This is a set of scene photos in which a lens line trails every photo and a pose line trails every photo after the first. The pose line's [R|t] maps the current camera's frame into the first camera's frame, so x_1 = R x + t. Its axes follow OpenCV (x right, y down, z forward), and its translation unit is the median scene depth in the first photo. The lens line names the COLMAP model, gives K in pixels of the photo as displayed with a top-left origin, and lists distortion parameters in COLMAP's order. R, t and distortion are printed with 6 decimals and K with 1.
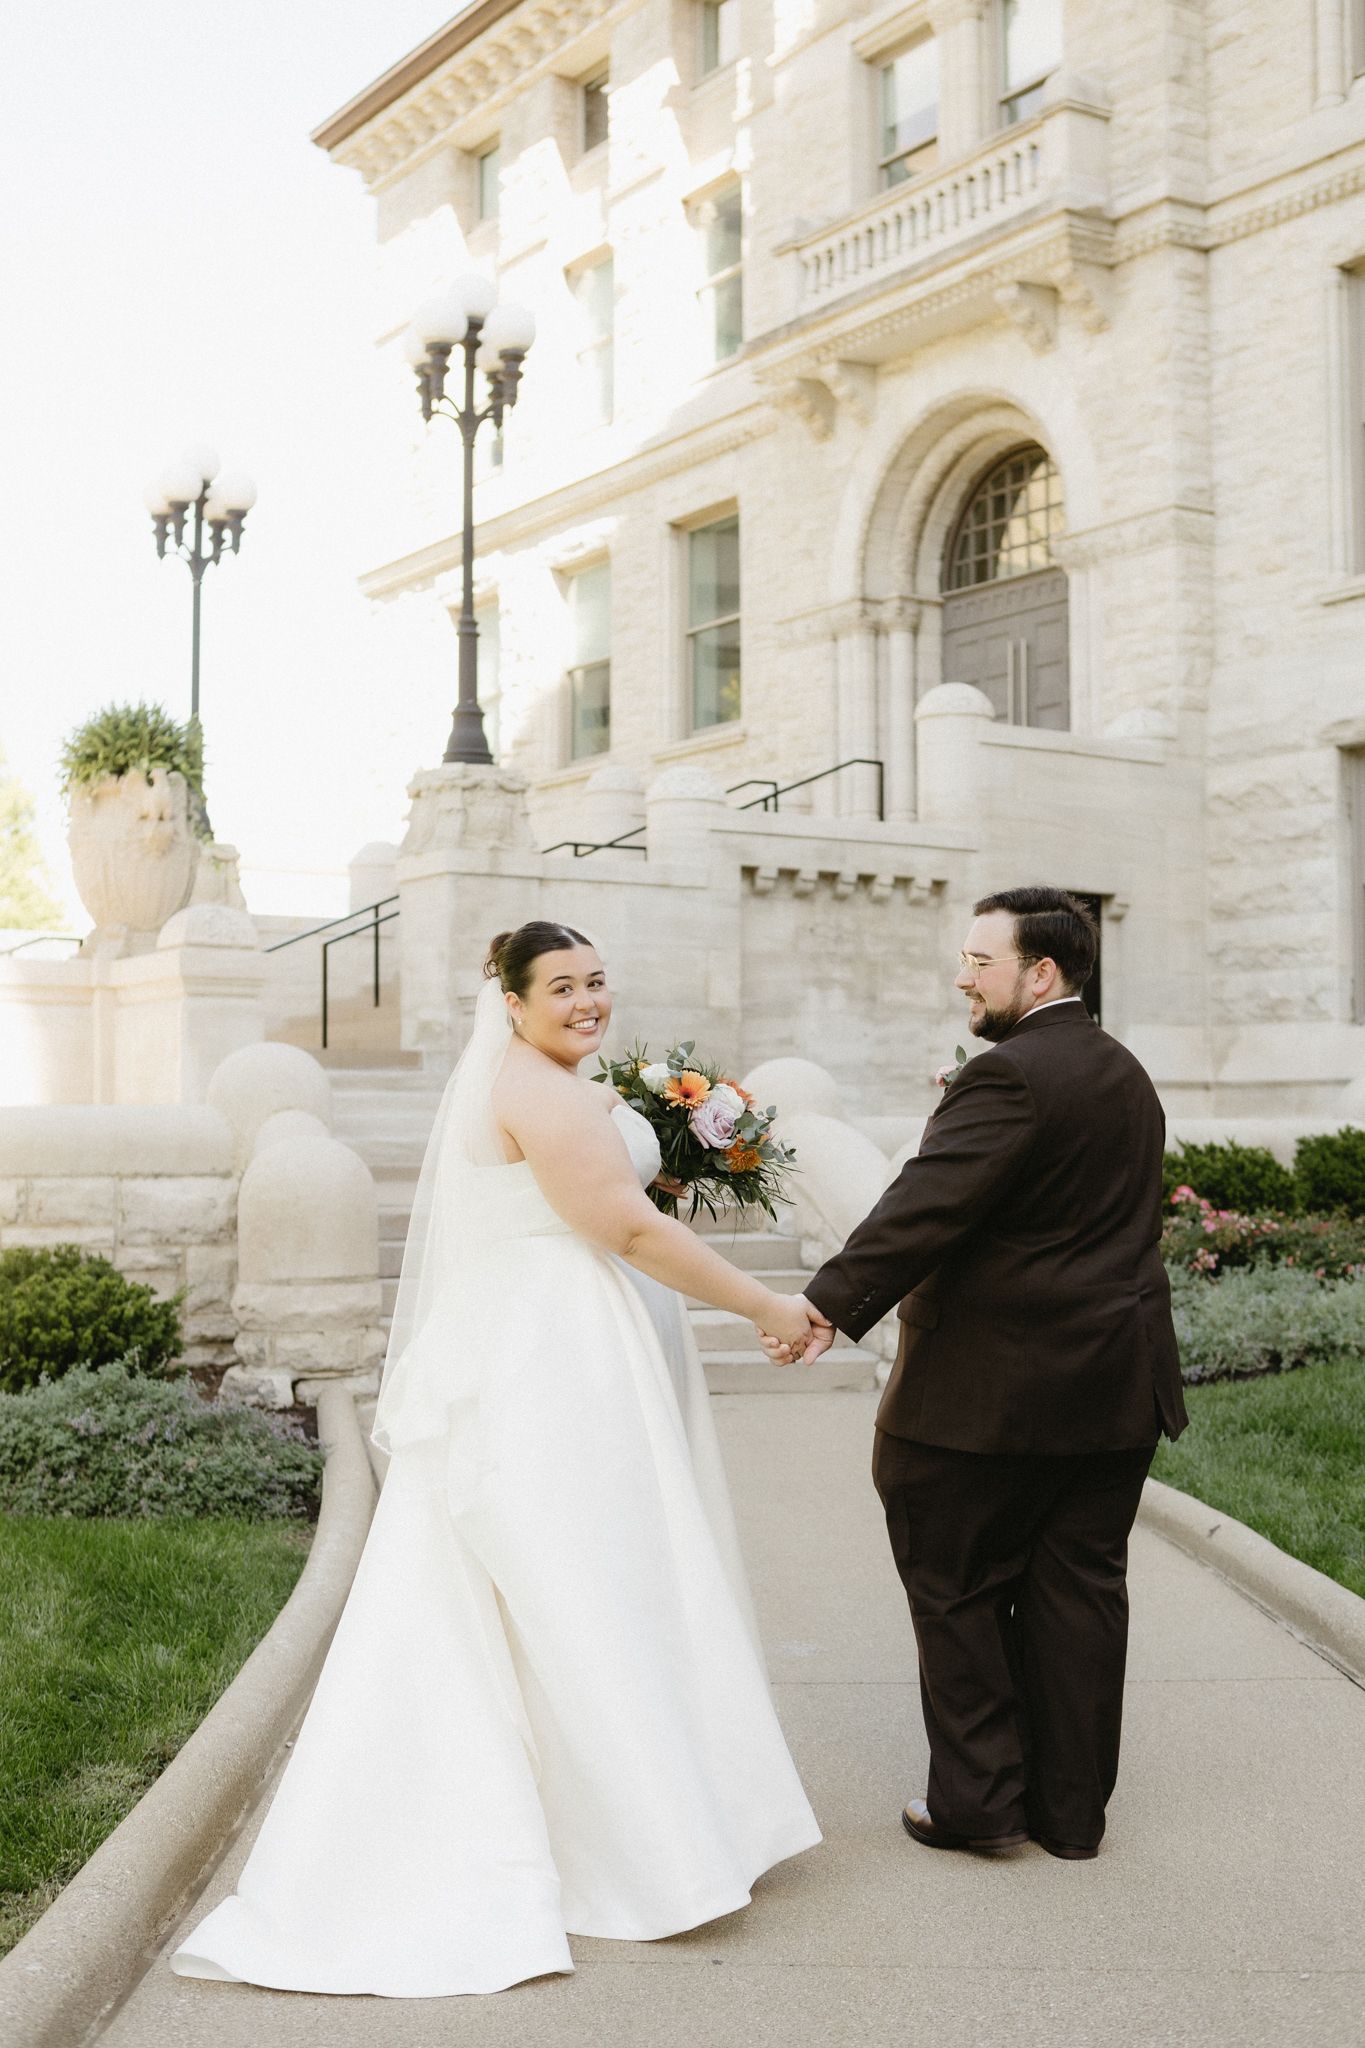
lens RADIAL K [[2573.5, 0, 682.5], [0, 2573.5, 1024.0], [0, 0, 1]] dist [-0.026335, -0.022868]
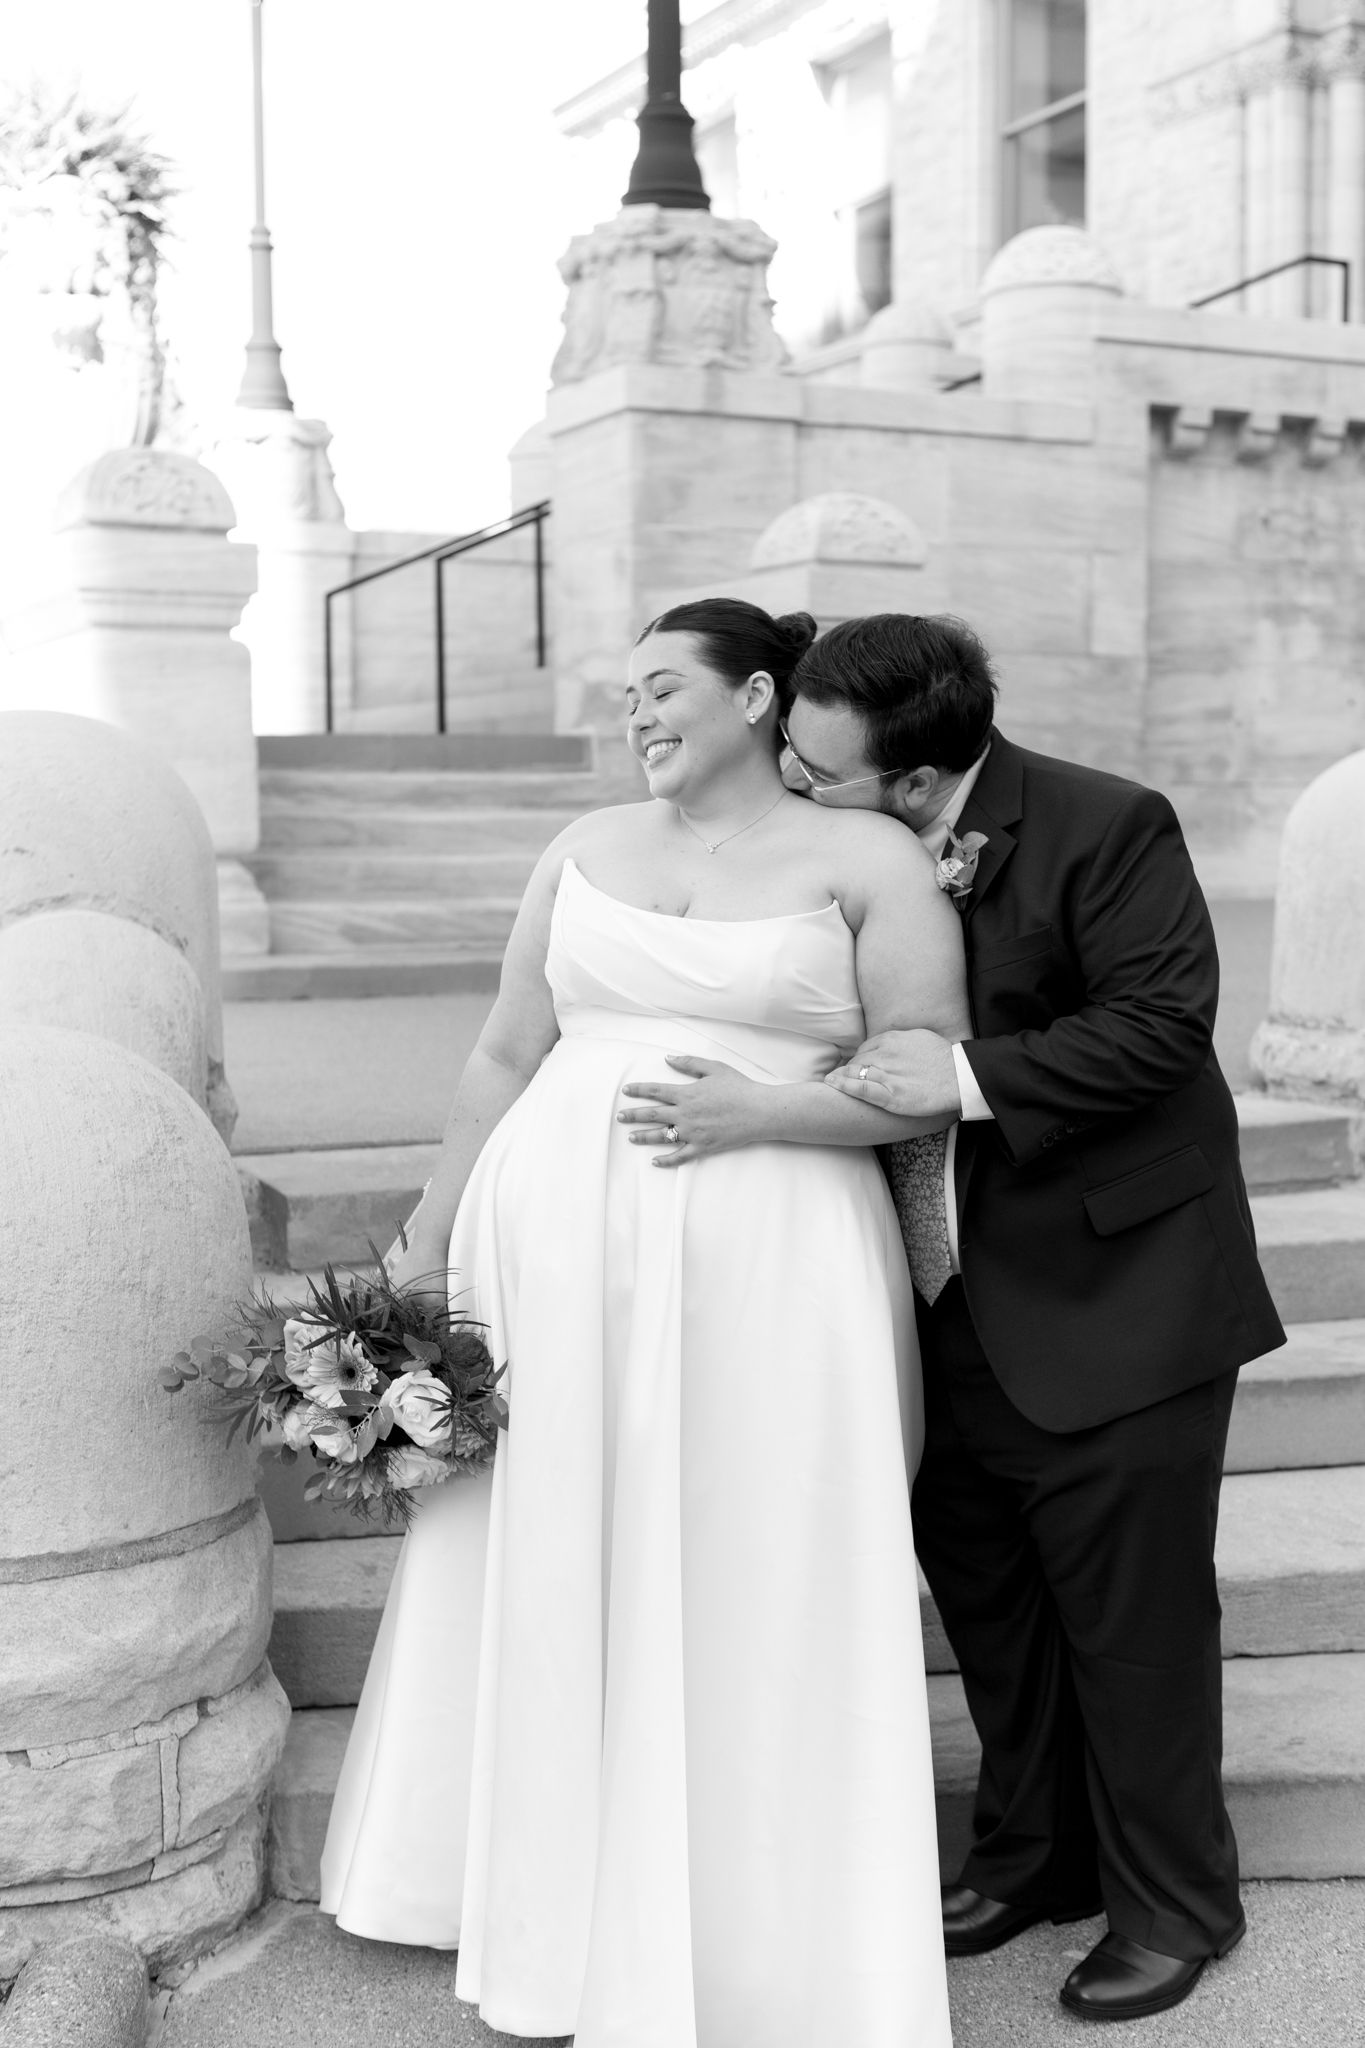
lens RADIAL K [[2629.9, 0, 682.5], [0, 2629.9, 1024.0], [0, 0, 1]] dist [0.017271, 0.006296]
pose [[0.995186, 0.001557, -0.097994, -0.020072], [0.009954, 0.993097, 0.116872, 0.004853], [0.097500, -0.117285, 0.988301, 0.350598]]
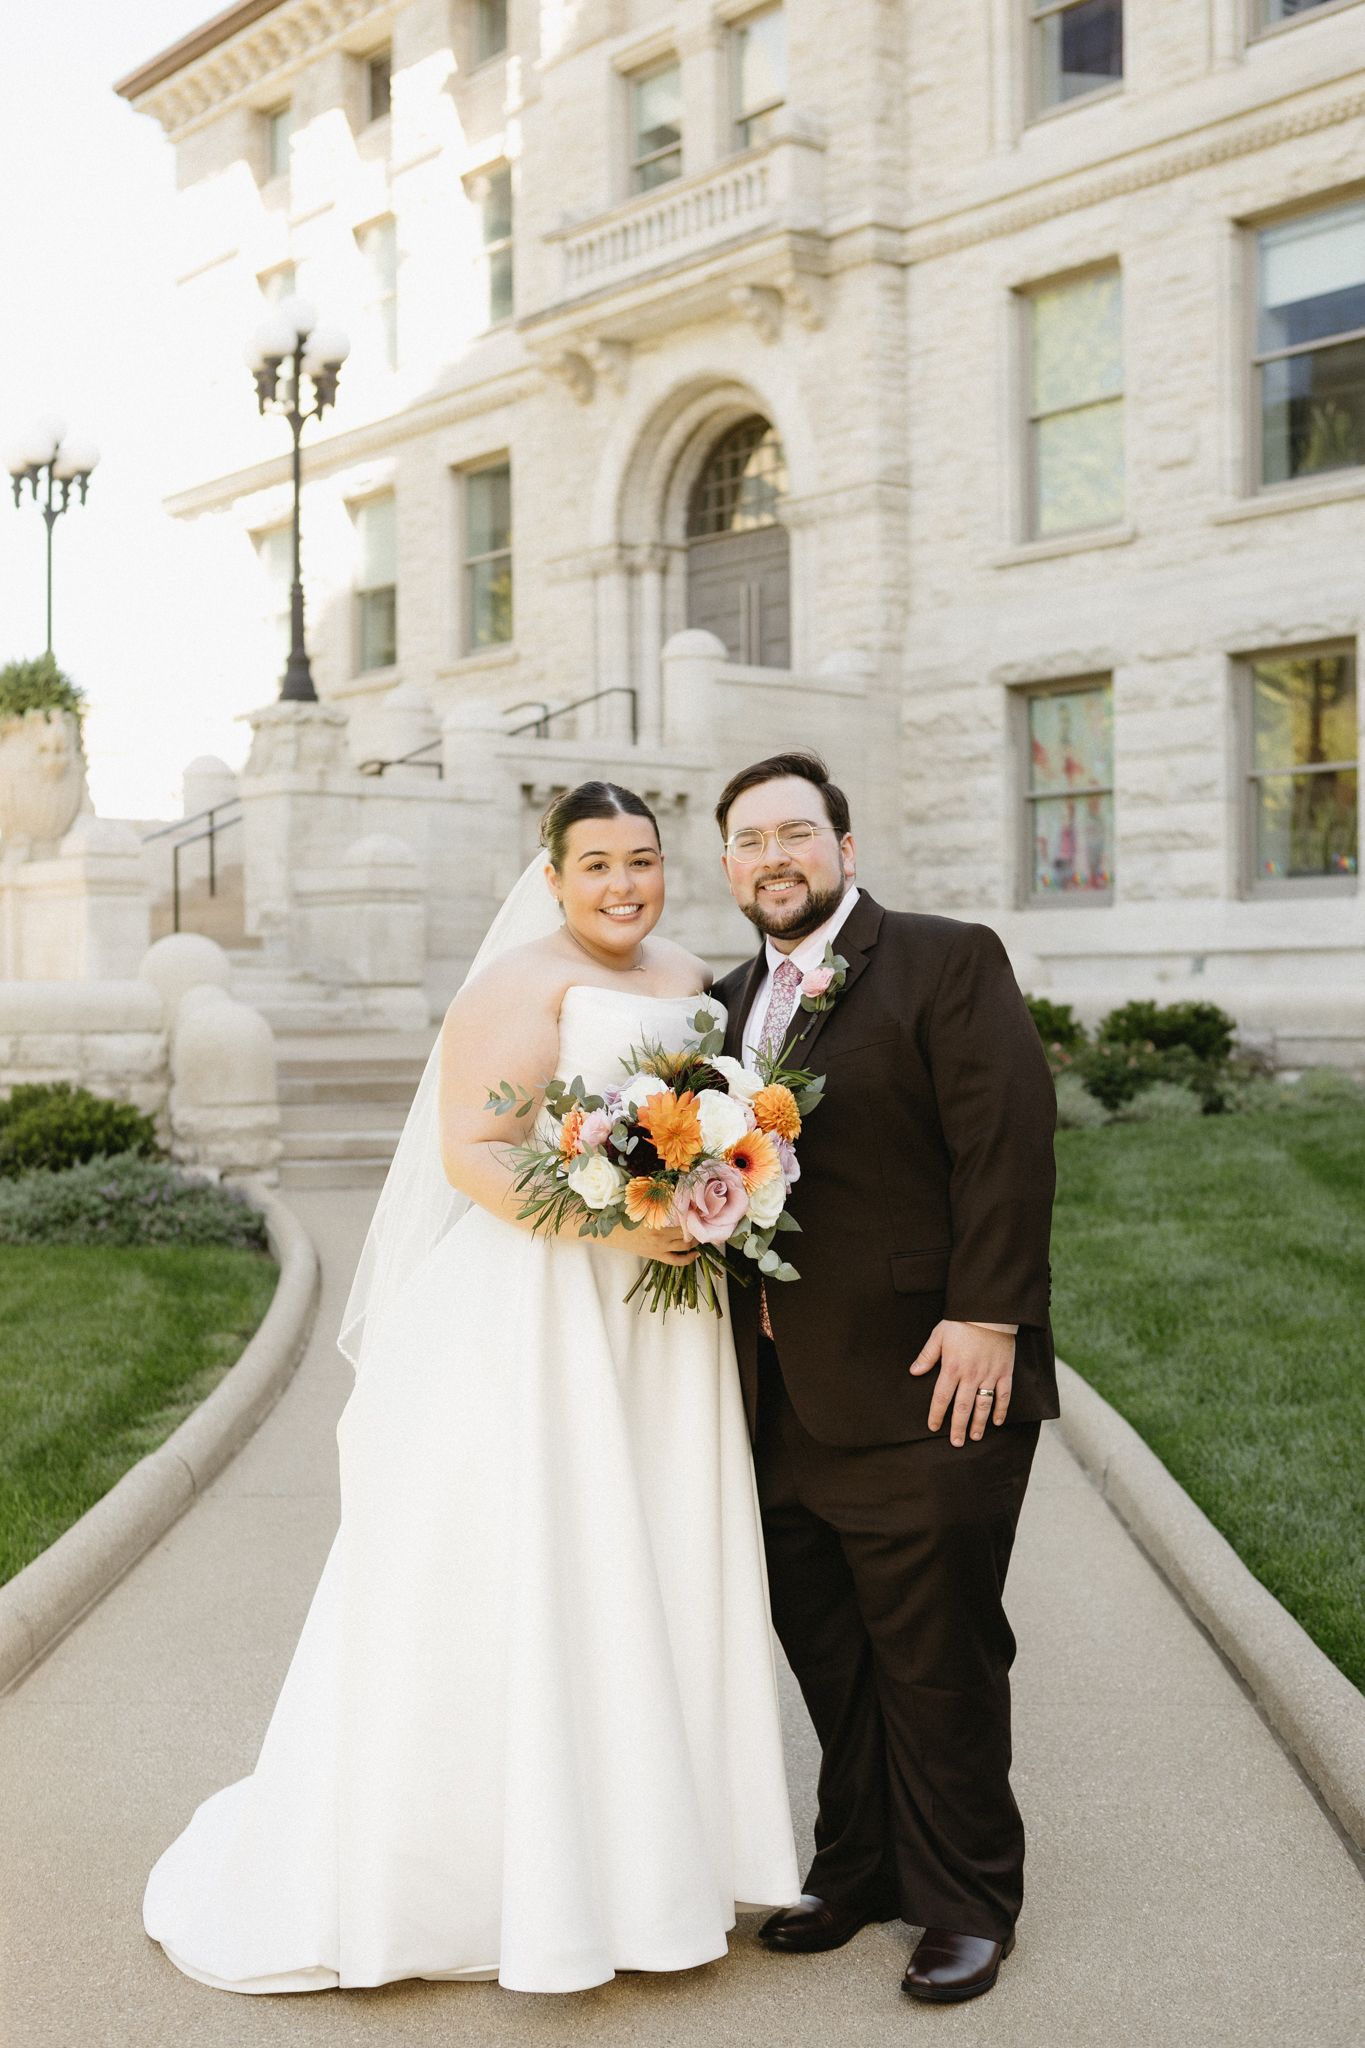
lens RADIAL K [[2573.5, 0, 682.5], [0, 2573.5, 1024.0], [0, 0, 1]] dist [-0.026335, -0.022868]
pose [[0.995575, -0.005399, 0.093811, -0.014174], [0.000656, 0.998723, 0.050512, -0.007720], [-0.093964, -0.050227, 0.994308, -0.207034]]
